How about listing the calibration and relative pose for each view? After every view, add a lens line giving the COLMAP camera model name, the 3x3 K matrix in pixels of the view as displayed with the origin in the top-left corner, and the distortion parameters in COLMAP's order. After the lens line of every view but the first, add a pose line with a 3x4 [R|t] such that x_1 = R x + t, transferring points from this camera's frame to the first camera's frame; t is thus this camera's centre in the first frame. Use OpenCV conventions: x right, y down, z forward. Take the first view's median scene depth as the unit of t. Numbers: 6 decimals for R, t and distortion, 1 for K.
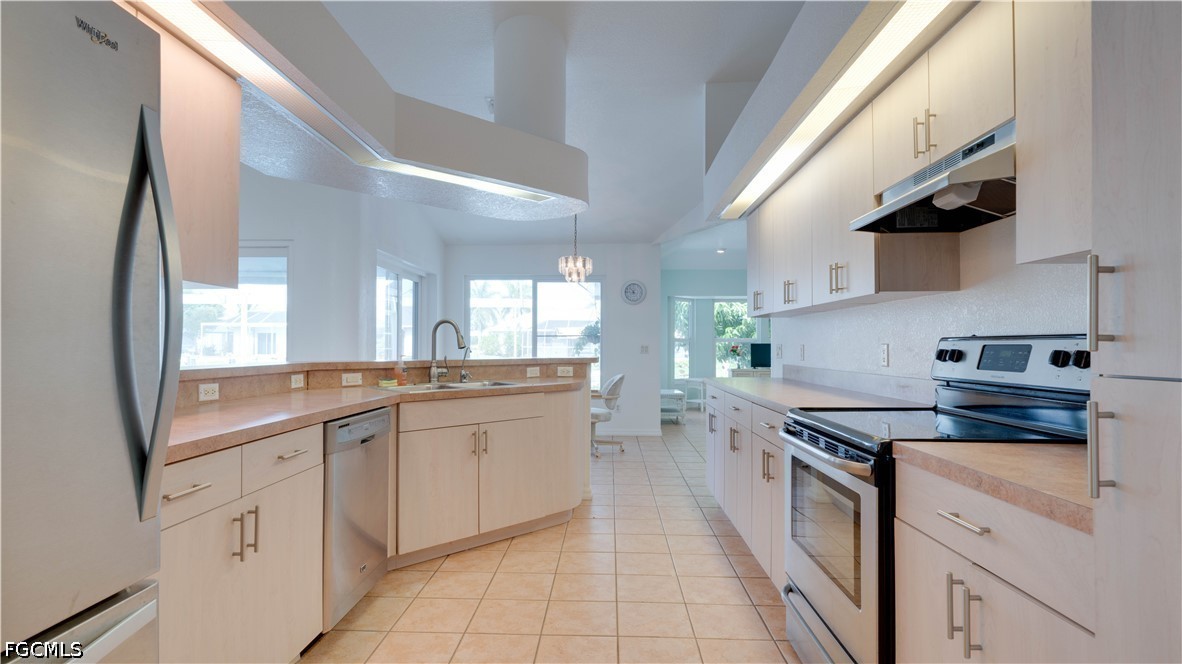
lens RADIAL K [[545.3, 0, 581.3], [0, 545.3, 339.7], [0, 0, 1]] dist [0.000021, 0.000521]
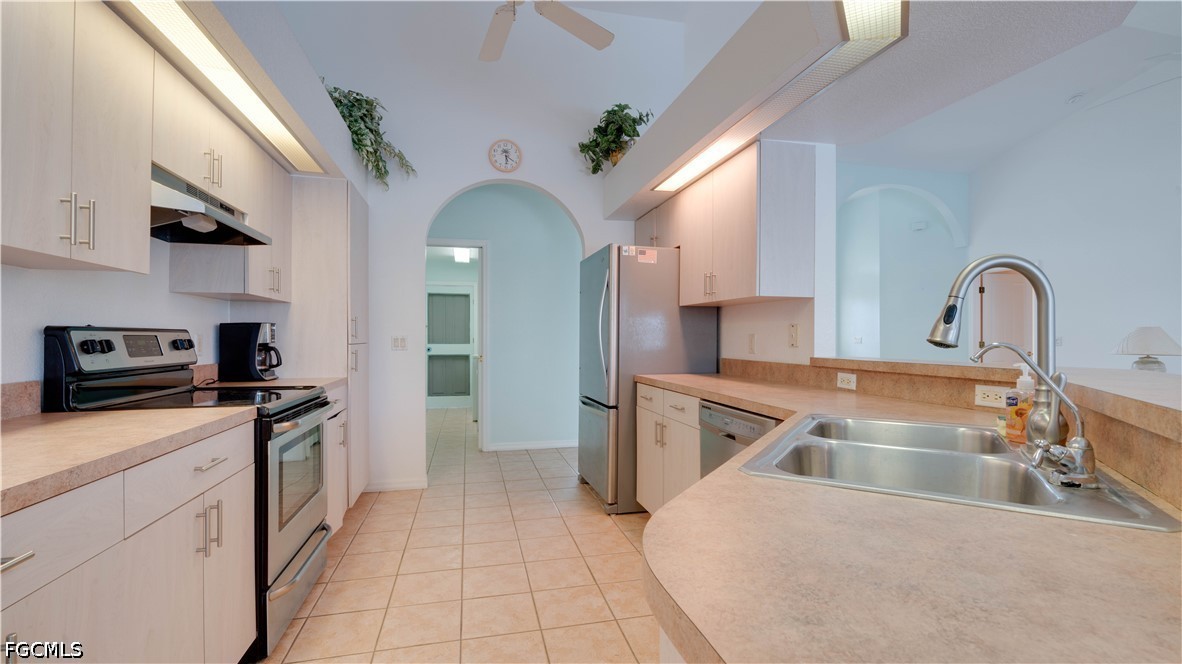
lens RADIAL K [[518.4, 0, 585.0], [0, 518.4, 336.7], [0, 0, 1]] dist [-0.000166, 0.001973]
pose [[-0.958832, -0.003612, -0.283949, 0.074072], [0.000157, 0.999912, -0.013249, 0.013867], [0.283972, -0.012748, -0.958748, 1.211202]]
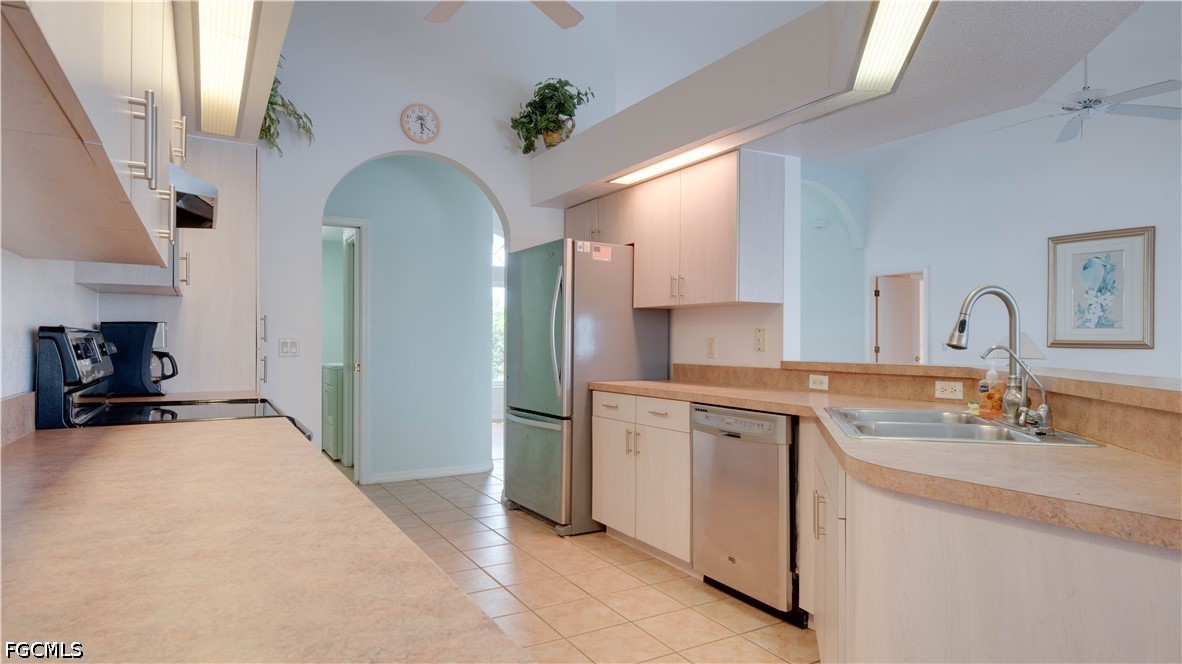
lens RADIAL K [[680.0, 0, 589.6], [0, 680.0, 338.0], [0, 0, 1]] dist [0.009428, 0.004662]
pose [[-0.839063, -0.007888, -0.543977, 0.349115], [0.001353, 0.999862, -0.016585, 0.015811], [0.544032, -0.014652, -0.838936, 1.289107]]
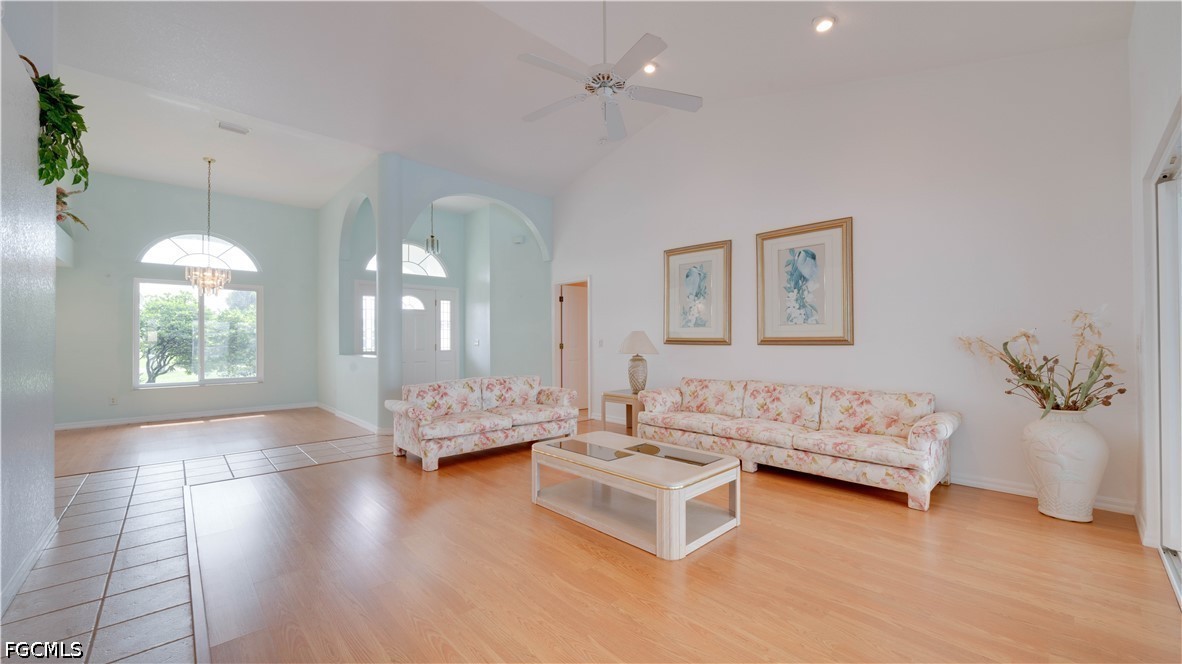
lens RADIAL K [[441.0, 0, 590.4], [0, 441.0, 338.8], [0, 0, 1]] dist [-0.003337, 0.000450]
pose [[-0.704403, -0.004540, -0.709786, -0.670021], [0.007417, 0.999878, -0.013756, 0.013177], [0.709762, -0.014955, -0.704283, 1.228333]]
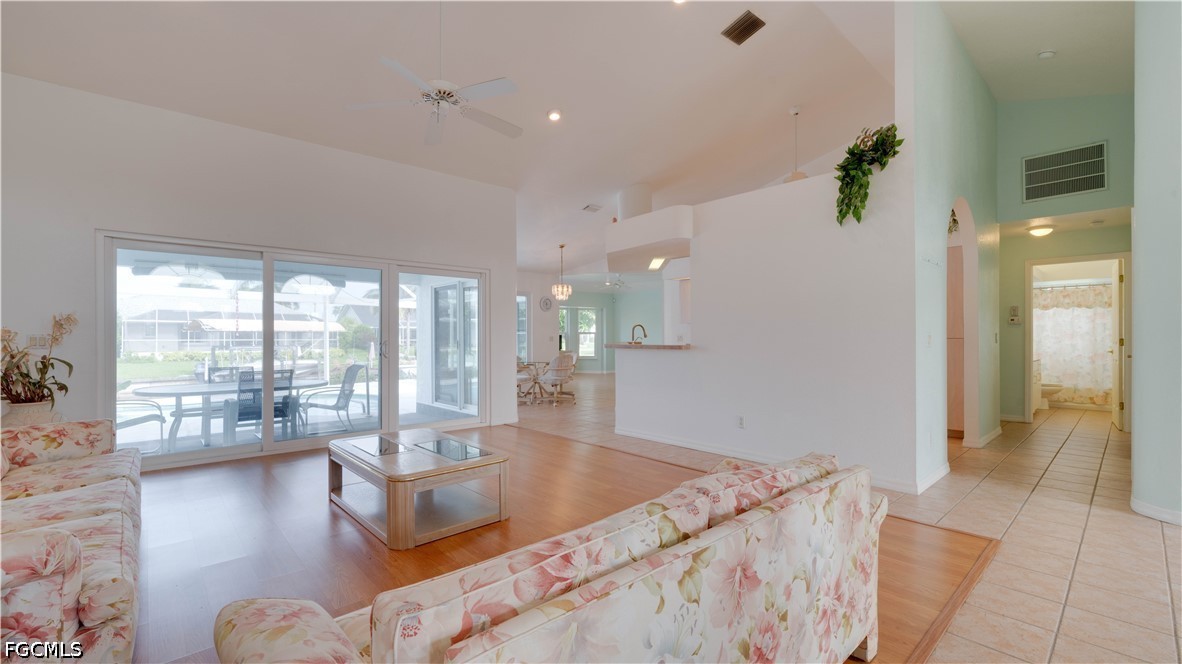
lens RADIAL K [[482.9, 0, 592.7], [0, 482.9, 337.7], [0, 0, 1]] dist [0.011788, -0.001032]
pose [[0.713147, -0.006588, 0.700984, -1.696089], [-0.001173, 0.999943, 0.010590, -0.000805], [-0.701014, -0.008374, 0.713099, -0.260453]]
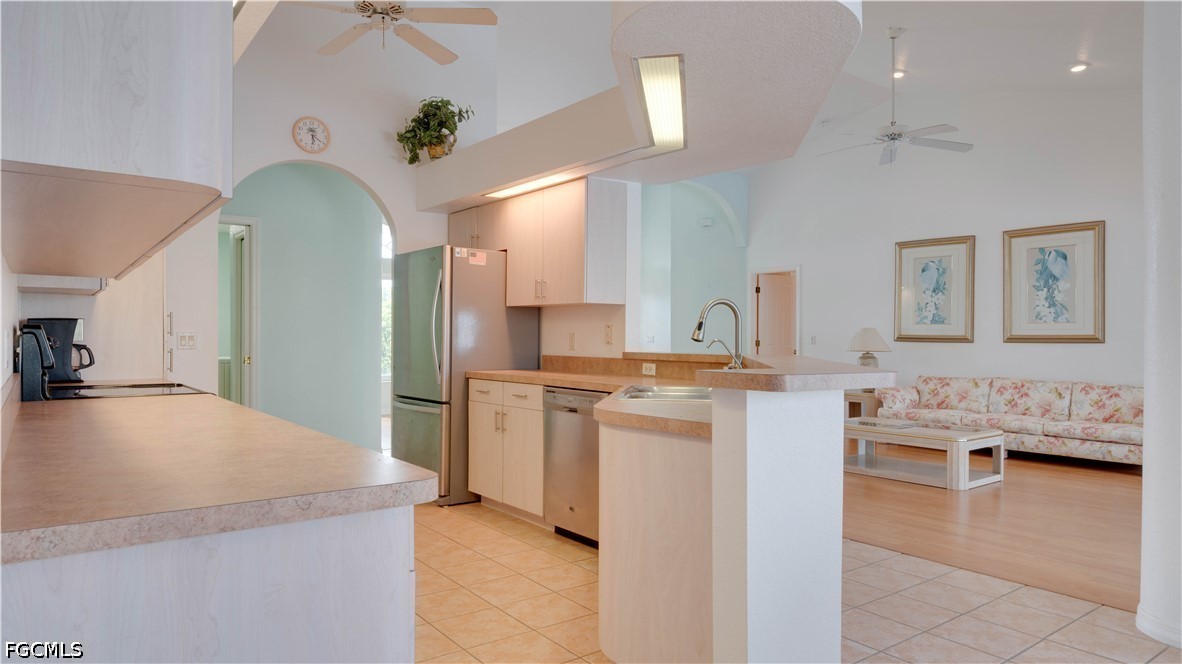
lens RADIAL K [[745.1, 0, 588.7], [0, 745.1, 338.4], [0, 0, 1]] dist [0.008171, 0.011000]
pose [[-0.767691, -0.003240, -0.640812, 0.467592], [0.001301, 0.999977, -0.006614, 0.017897], [0.640819, -0.005911, -0.767669, 1.588499]]
